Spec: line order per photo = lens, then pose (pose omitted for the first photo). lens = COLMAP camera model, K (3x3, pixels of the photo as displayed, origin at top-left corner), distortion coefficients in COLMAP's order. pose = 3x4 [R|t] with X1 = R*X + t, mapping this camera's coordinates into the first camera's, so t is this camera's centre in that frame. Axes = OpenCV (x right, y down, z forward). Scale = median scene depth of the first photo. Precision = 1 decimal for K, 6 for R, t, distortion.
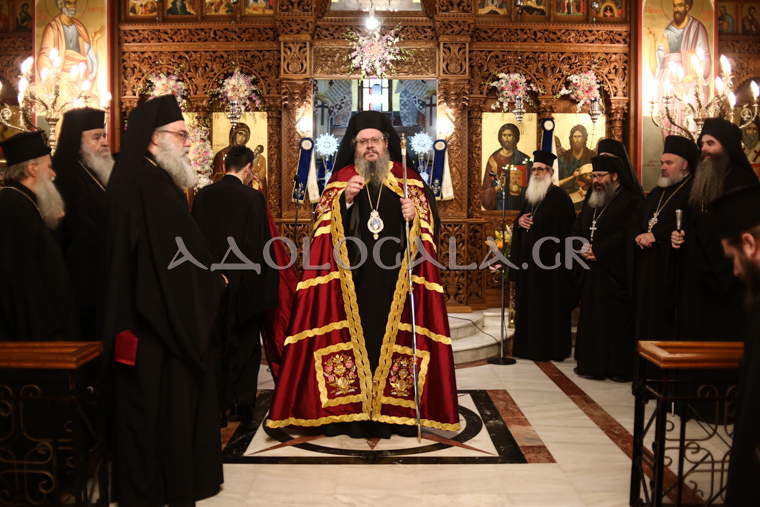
lens RADIAL K [[761.9, 0, 381.9], [0, 761.9, 253.4], [0, 0, 1]] dist [-0.116702, 0.000000]
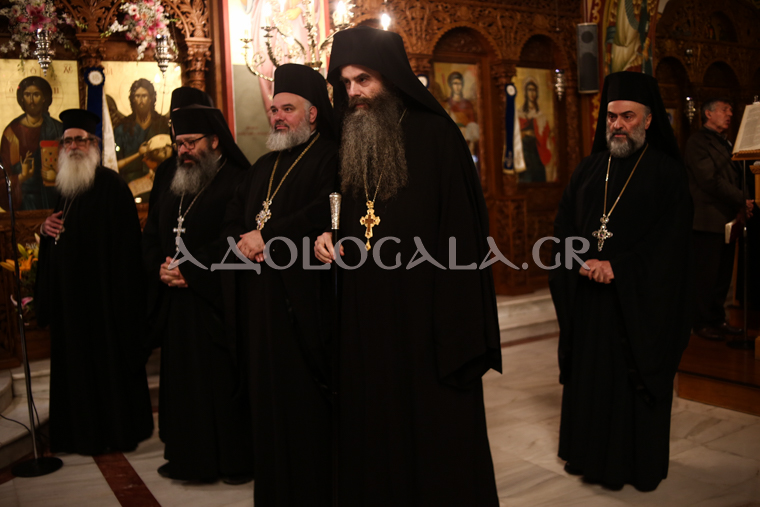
lens RADIAL K [[761.9, 0, 380.9], [0, 761.9, 254.7], [0, 0, 1]] dist [-0.116702, 0.000000]
pose [[0.866229, -0.086274, 0.492142, 0.103318], [0.078907, 0.996240, 0.035760, -0.018732], [-0.493377, 0.007857, 0.869780, 0.310198]]
